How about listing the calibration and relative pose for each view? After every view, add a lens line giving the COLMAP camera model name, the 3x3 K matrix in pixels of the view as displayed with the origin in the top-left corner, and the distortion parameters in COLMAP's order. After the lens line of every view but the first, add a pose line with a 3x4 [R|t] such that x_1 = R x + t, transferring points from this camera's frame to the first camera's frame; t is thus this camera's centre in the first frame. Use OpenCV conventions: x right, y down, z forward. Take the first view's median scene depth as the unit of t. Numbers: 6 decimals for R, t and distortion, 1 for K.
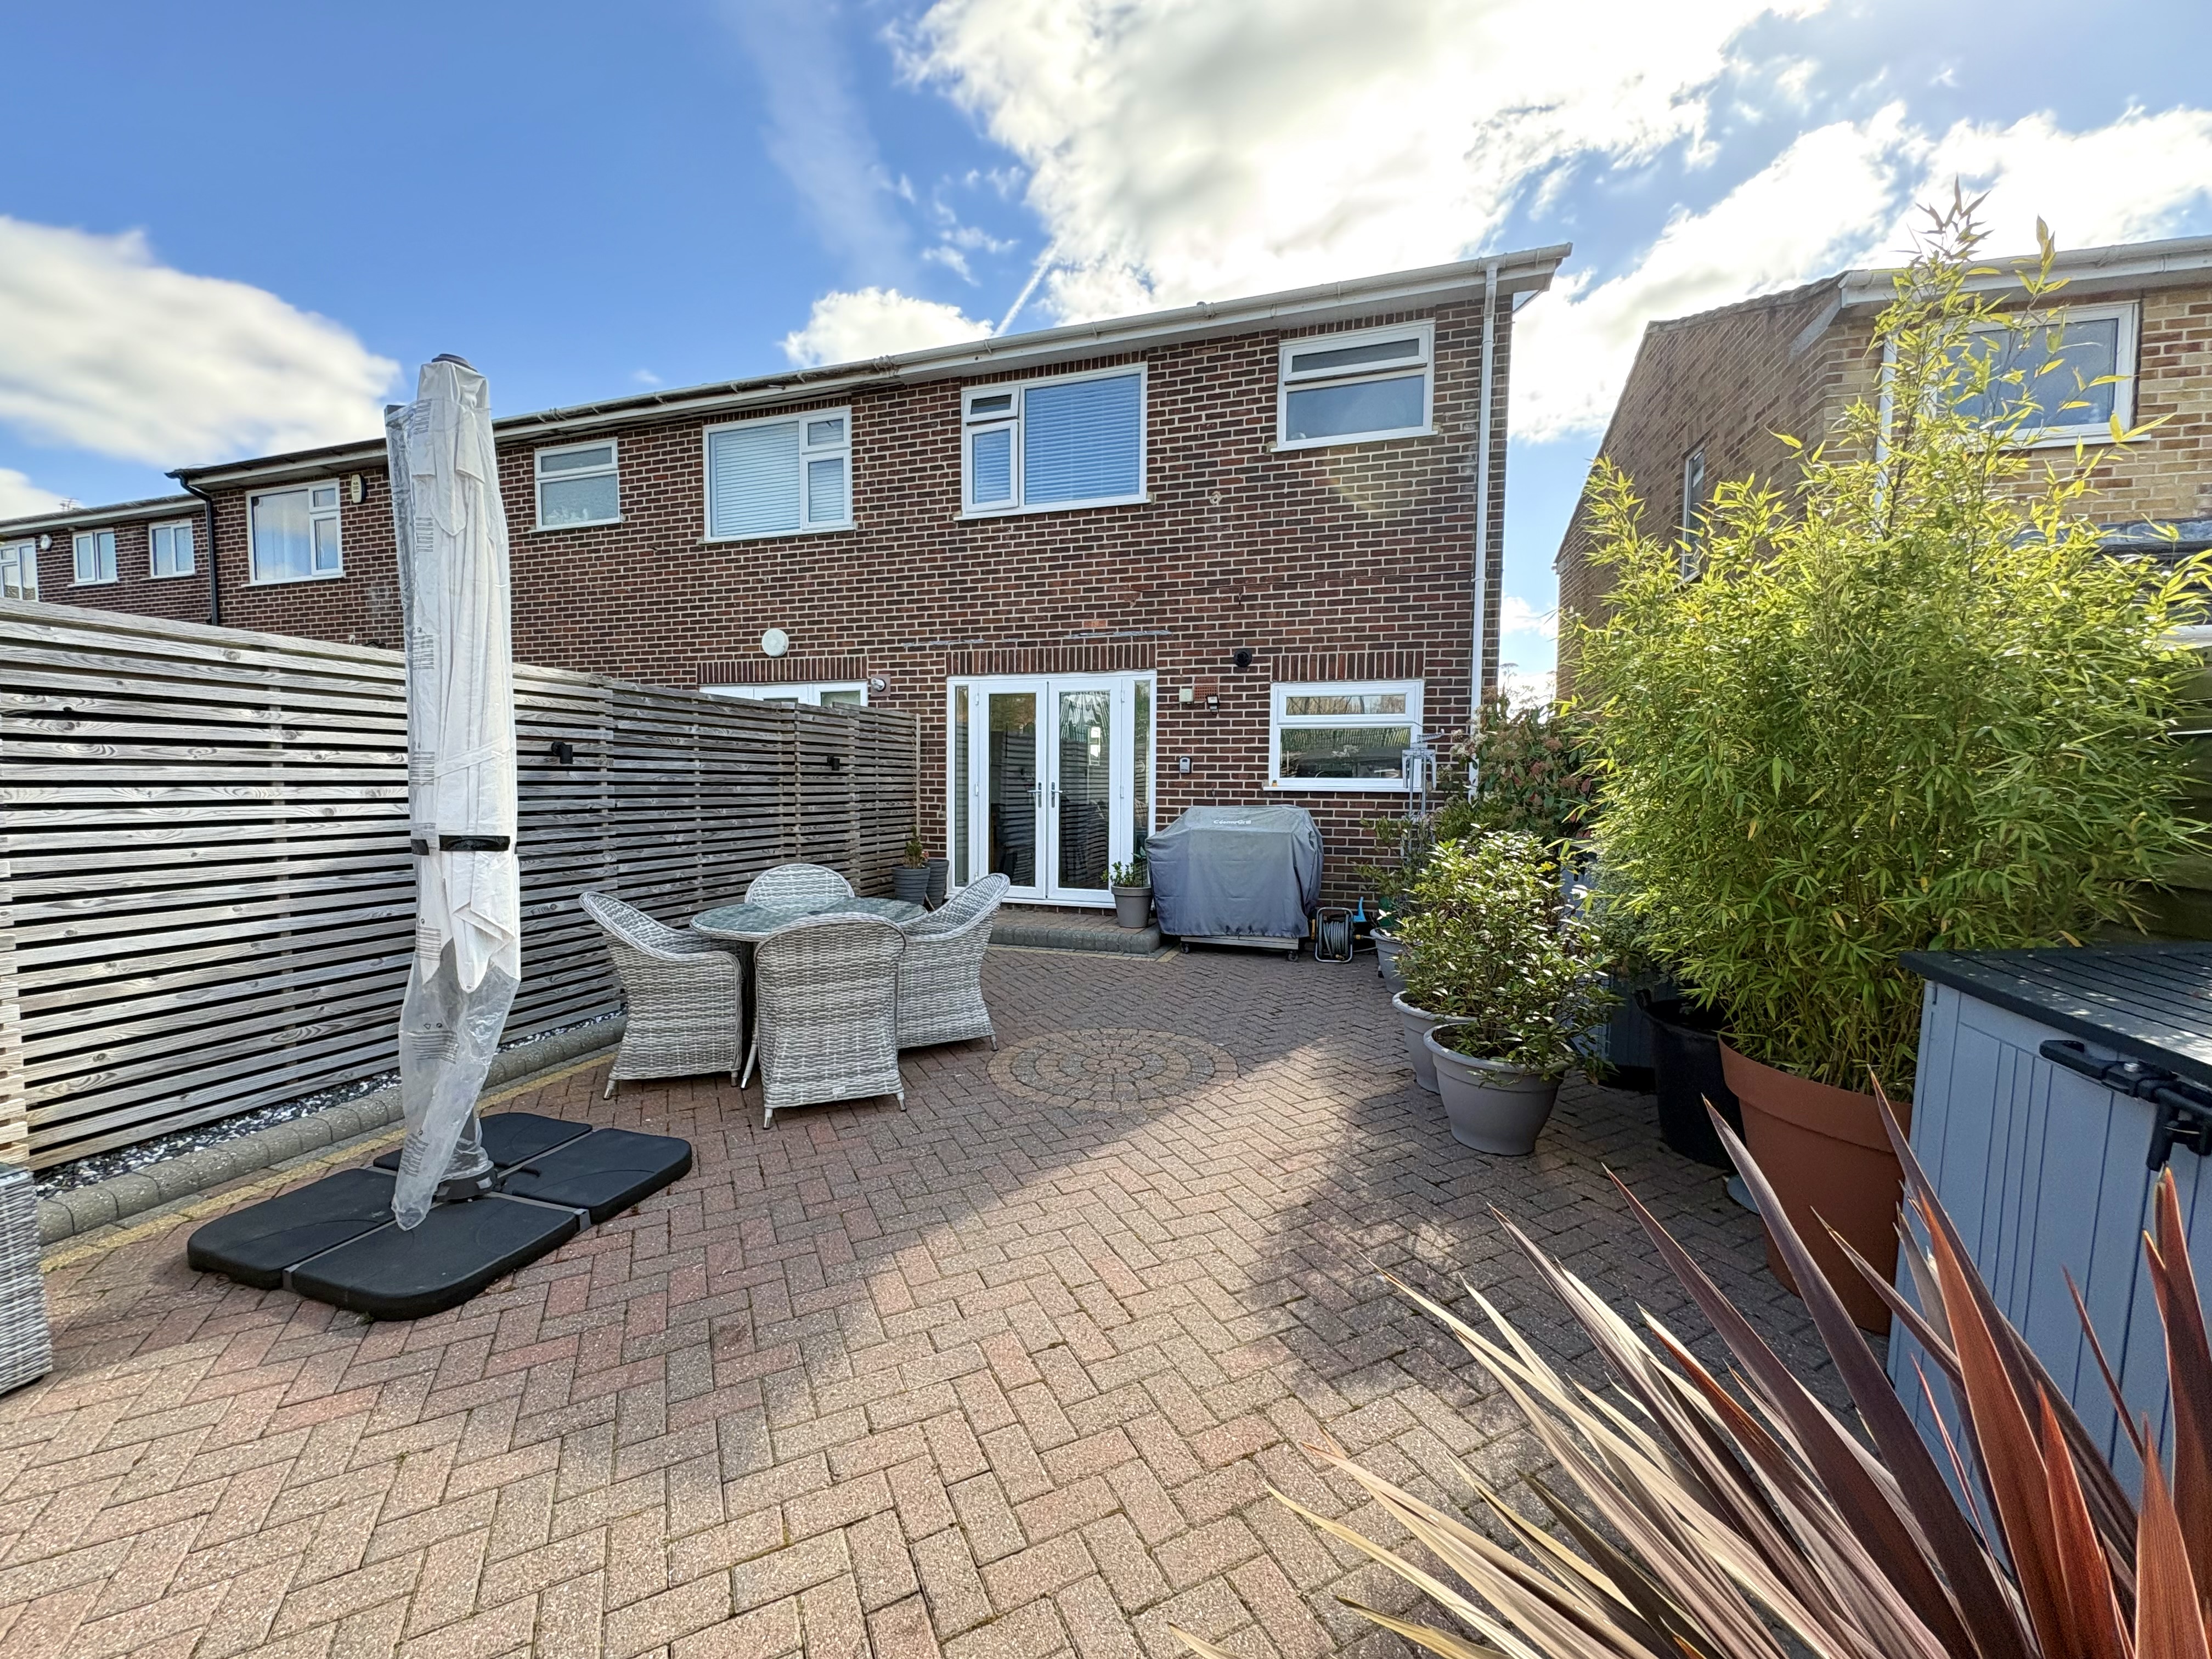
lens RADIAL K [[884.9, 0, 1112.2], [0, 884.9, 836.9], [0, 0, 1]] dist [-0.001089, -0.000051]
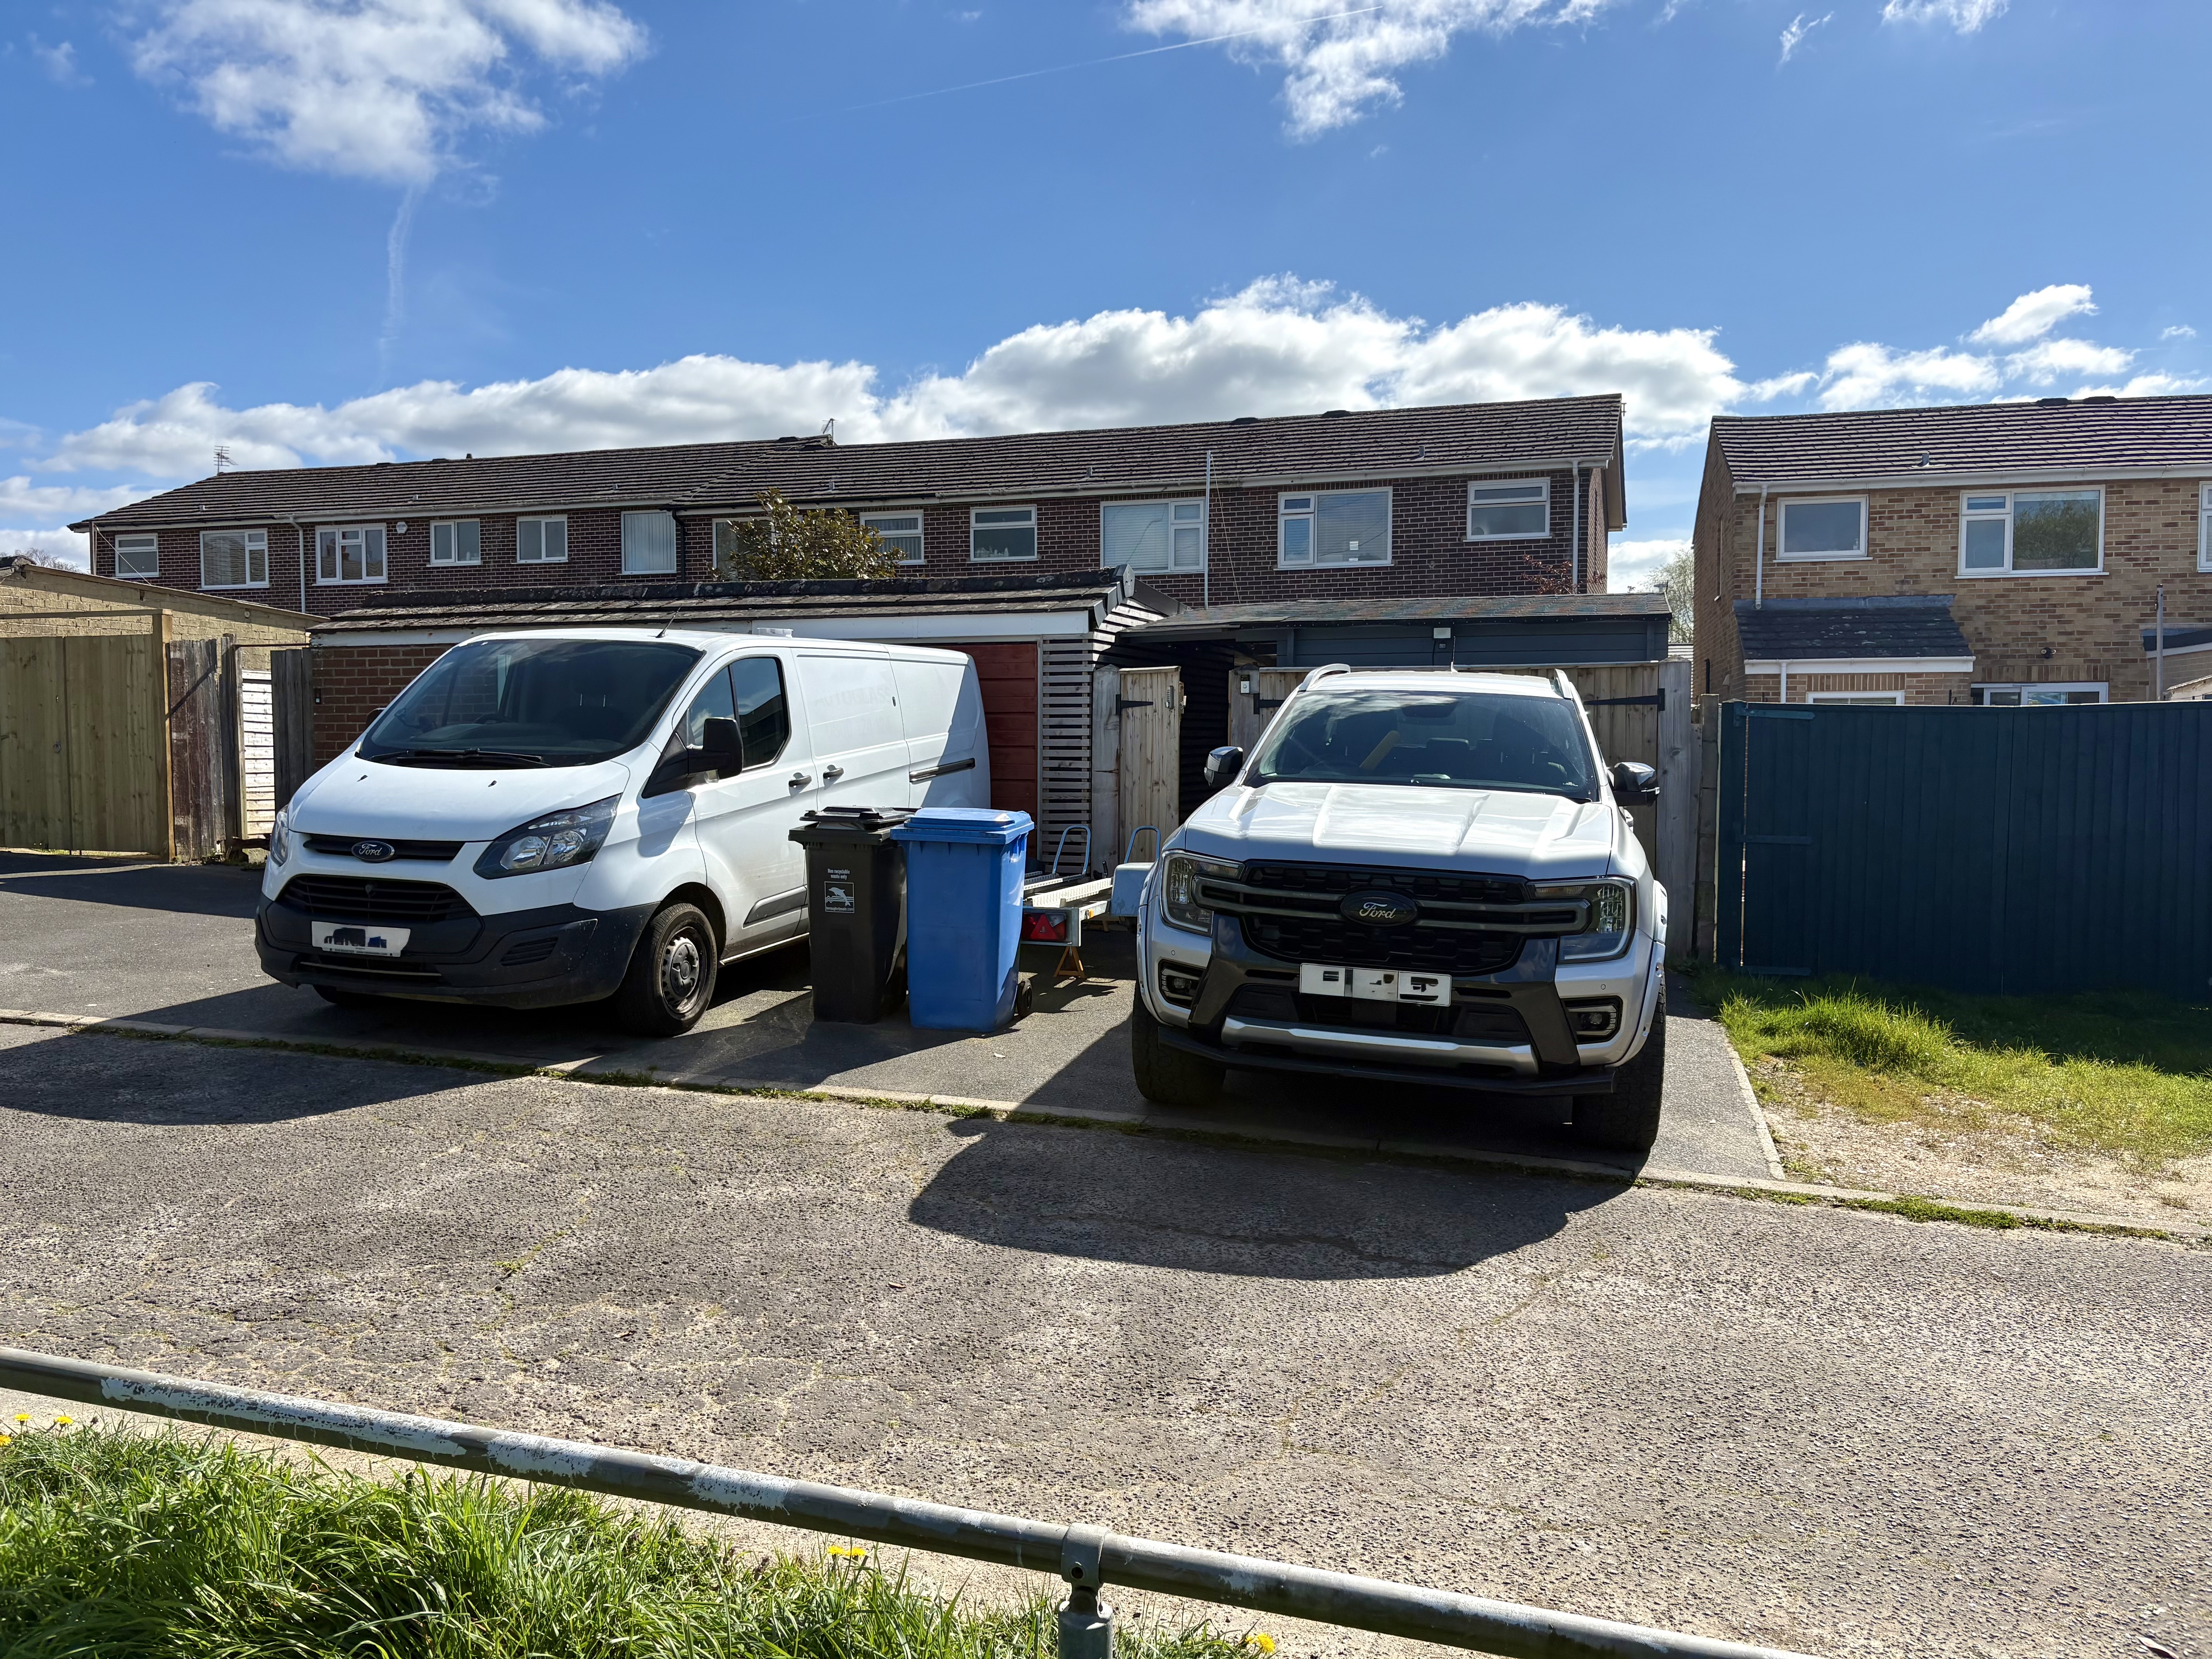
lens RADIAL K [[1673.2, 0, 1103.6], [0, 1673.2, 833.5], [0, 0, 1]] dist [0.051114, 0.000384]
pose [[0.999309, -0.010490, -0.035660, -0.411894], [0.010603, 0.999939, 0.002983, 0.137688], [0.035626, -0.003359, 0.999360, -2.311265]]
